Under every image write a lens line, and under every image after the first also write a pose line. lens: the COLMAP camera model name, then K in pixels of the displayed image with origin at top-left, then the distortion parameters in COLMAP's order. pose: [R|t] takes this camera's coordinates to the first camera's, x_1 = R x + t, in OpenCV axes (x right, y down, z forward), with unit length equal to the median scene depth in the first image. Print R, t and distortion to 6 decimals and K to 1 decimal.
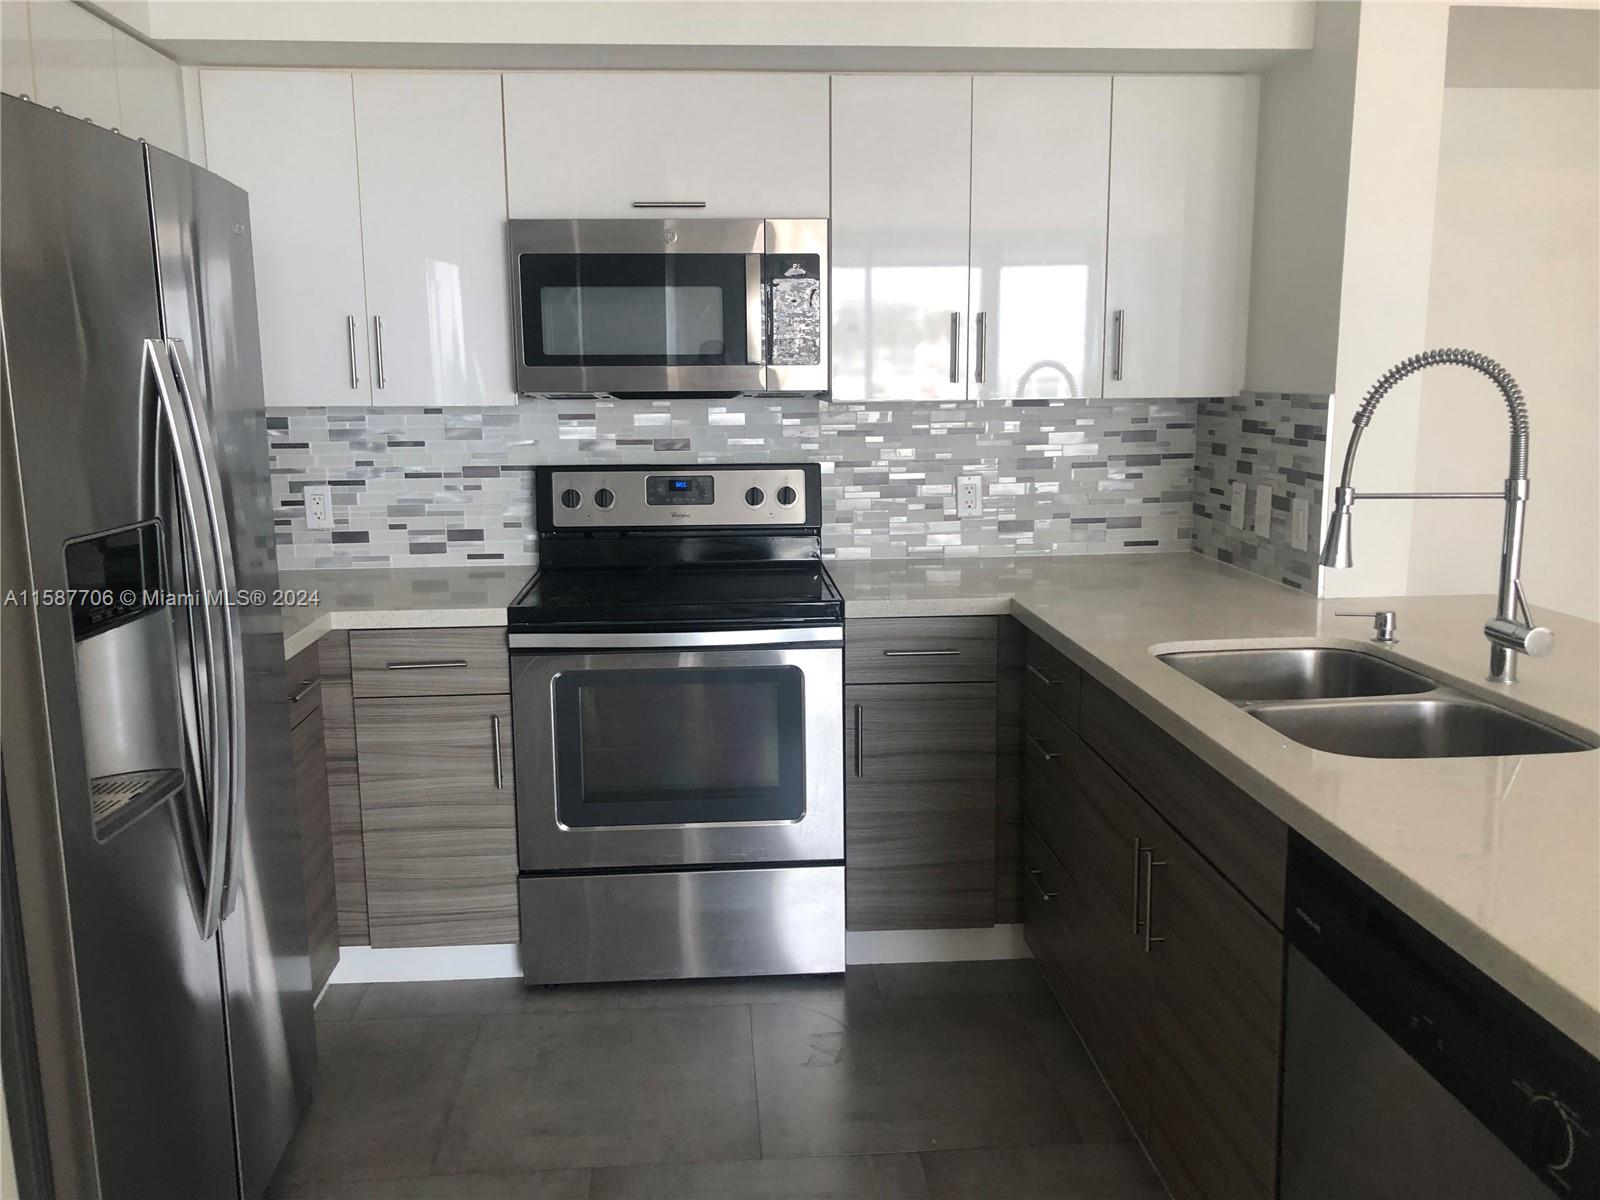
lens RADIAL K [[1350.5, 0, 800.0], [0, 1350.5, 600.0], [0, 0, 1]] dist [0.068912, -0.145906]
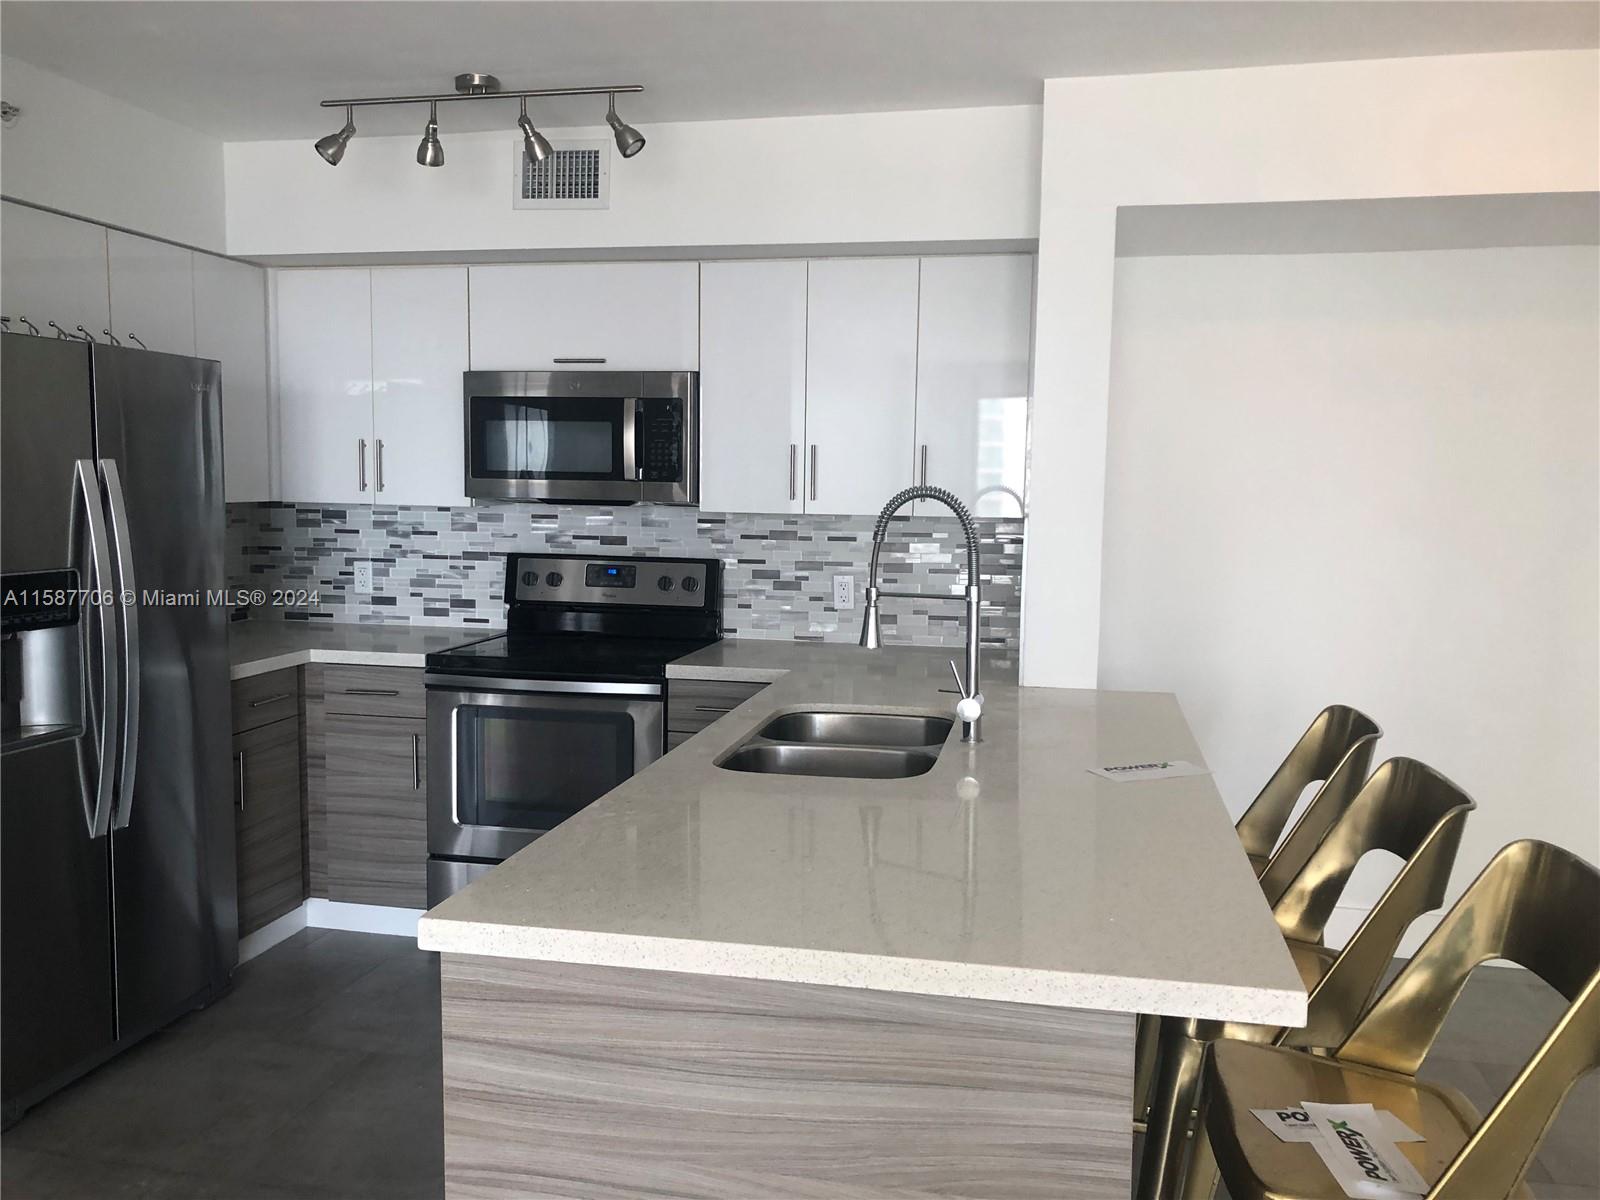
lens RADIAL K [[1350.5, 0, 800.0], [0, 1350.5, 600.0], [0, 0, 1]] dist [0.068912, -0.145906]
pose [[0.962251, 0.048909, -0.267731, 0.424029], [-0.069165, 0.995370, -0.066751, 0.013922], [0.263227, 0.082749, 0.961179, -0.177182]]
